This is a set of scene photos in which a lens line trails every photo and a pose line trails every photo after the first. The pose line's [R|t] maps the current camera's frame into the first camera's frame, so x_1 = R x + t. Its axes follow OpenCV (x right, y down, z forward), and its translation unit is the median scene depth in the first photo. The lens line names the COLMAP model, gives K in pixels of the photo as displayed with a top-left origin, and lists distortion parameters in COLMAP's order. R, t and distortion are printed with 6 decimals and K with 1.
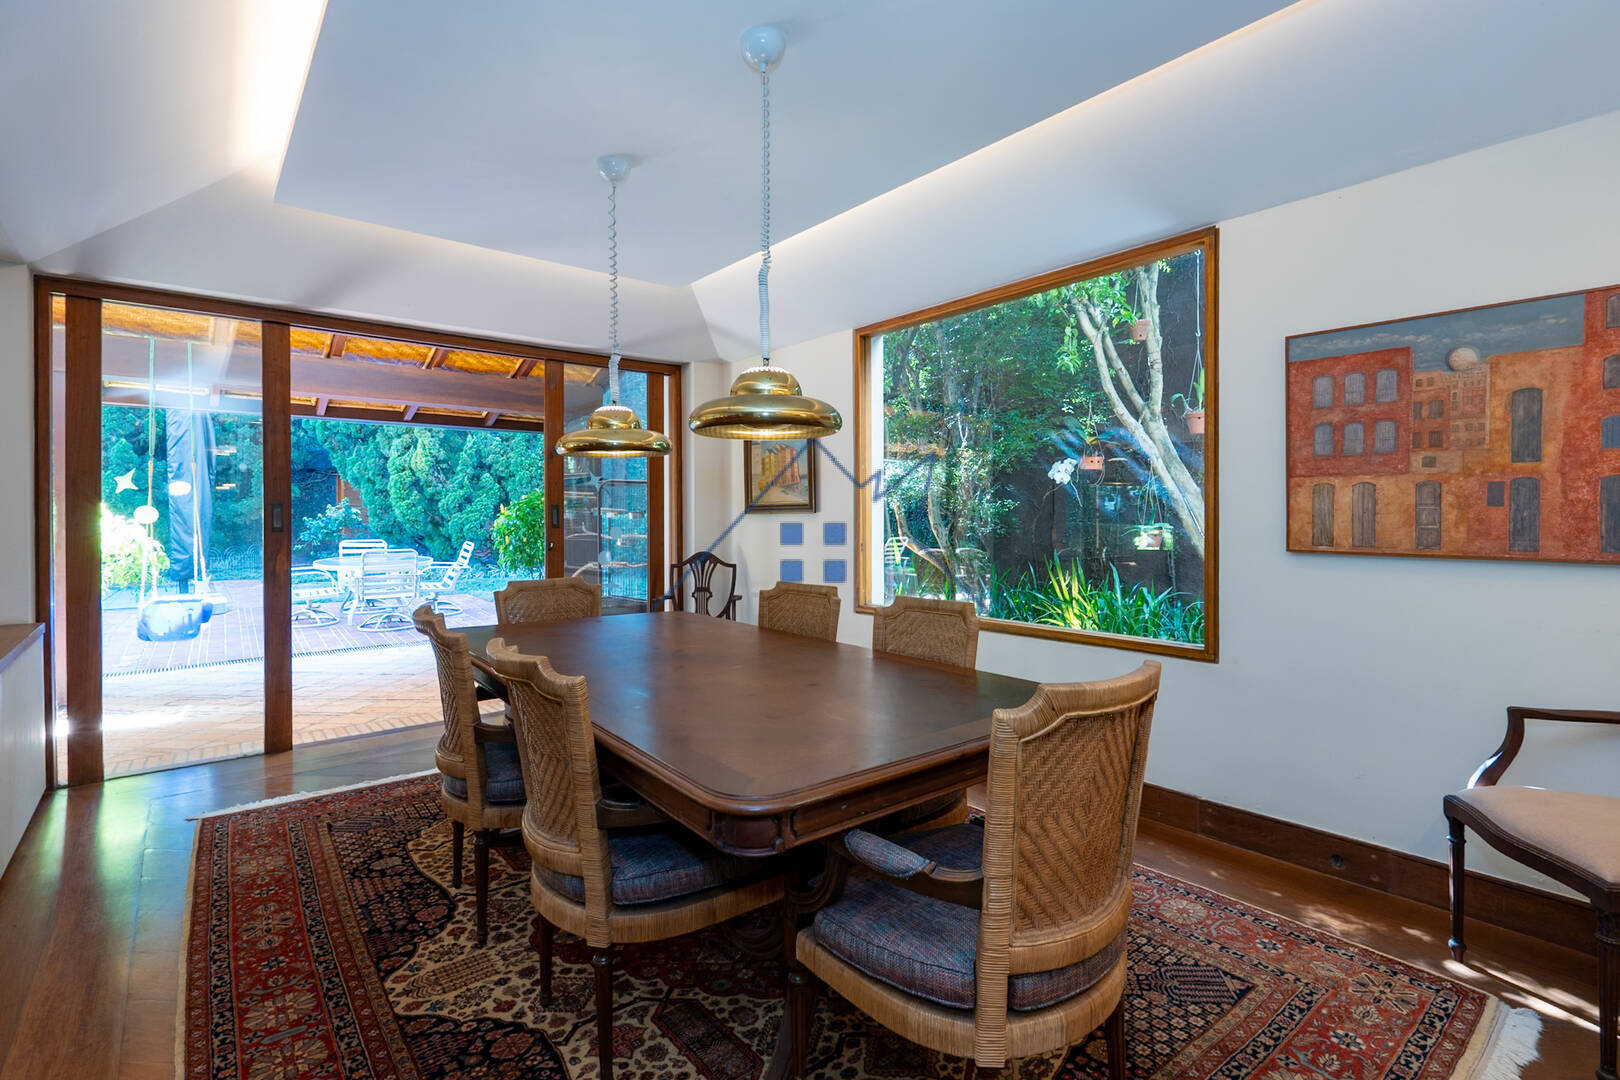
lens RADIAL K [[758.4, 0, 804.8], [0, 758.4, 537.6], [0, 0, 1]] dist [-0.000297, -0.000647]
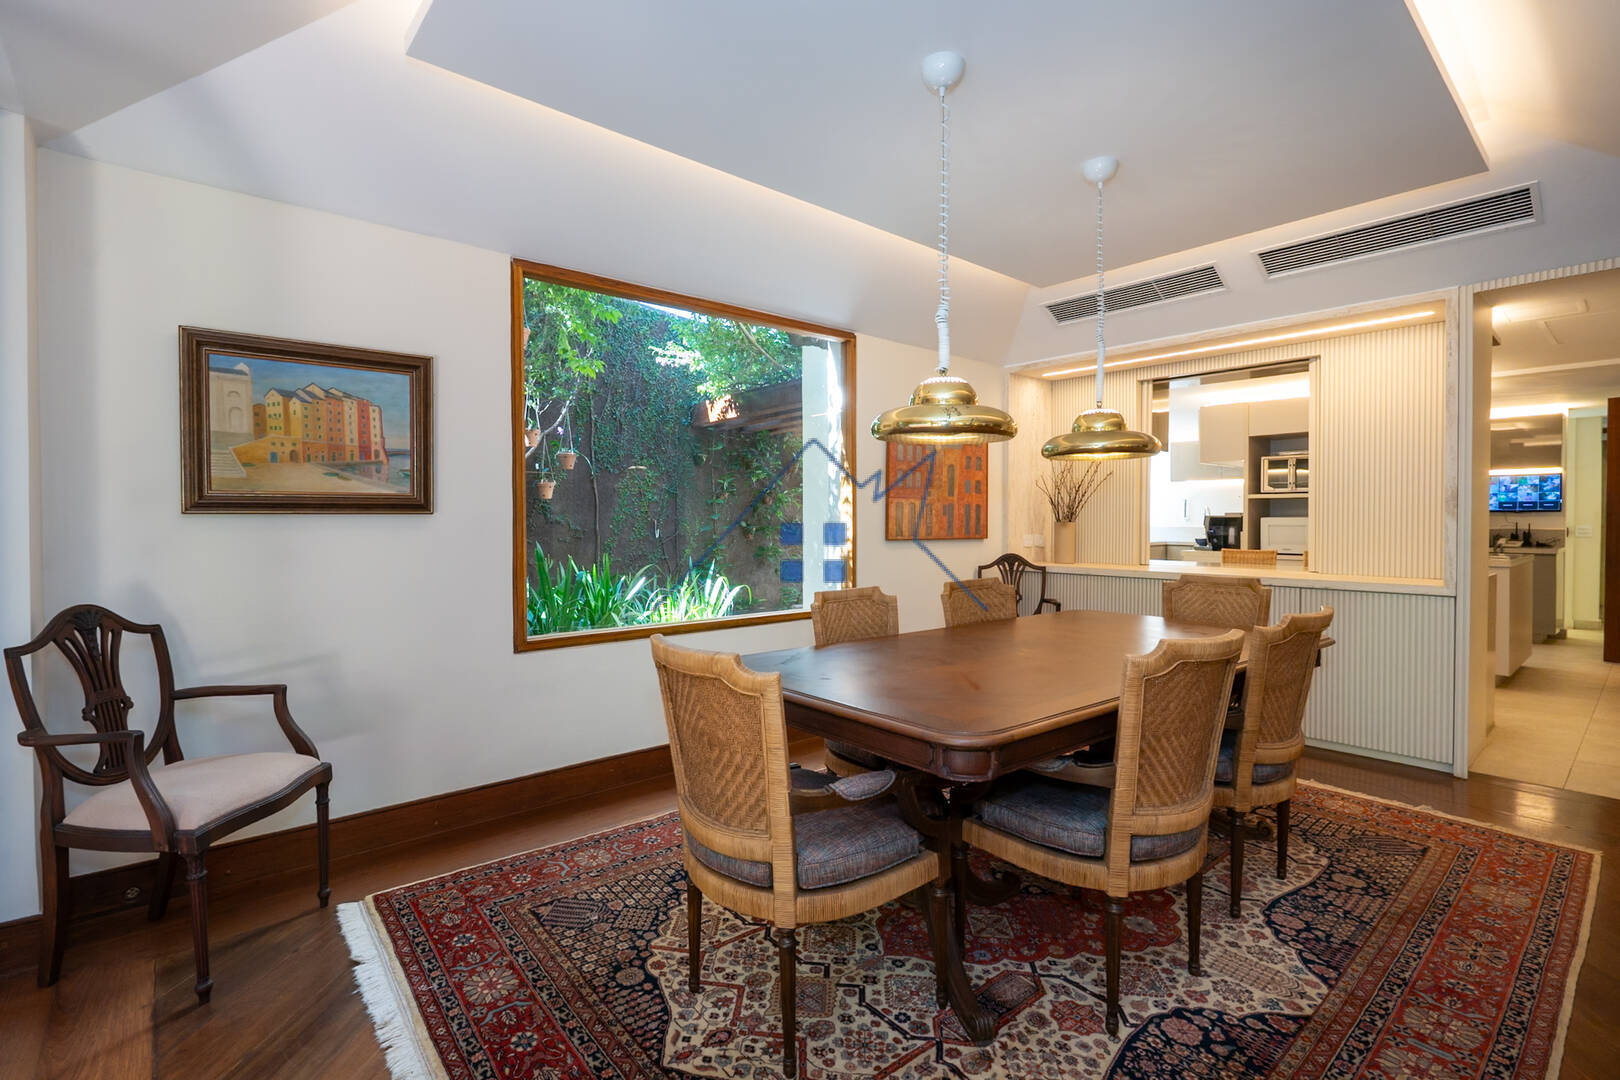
lens RADIAL K [[758.4, 0, 804.8], [0, 758.4, 537.6], [0, 0, 1]] dist [-0.000297, -0.000647]
pose [[-0.037783, -0.024210, 0.998993, -1.437444], [0.025220, 0.999365, 0.025173, -0.045946], [-0.998968, 0.026145, -0.037148, 1.622711]]
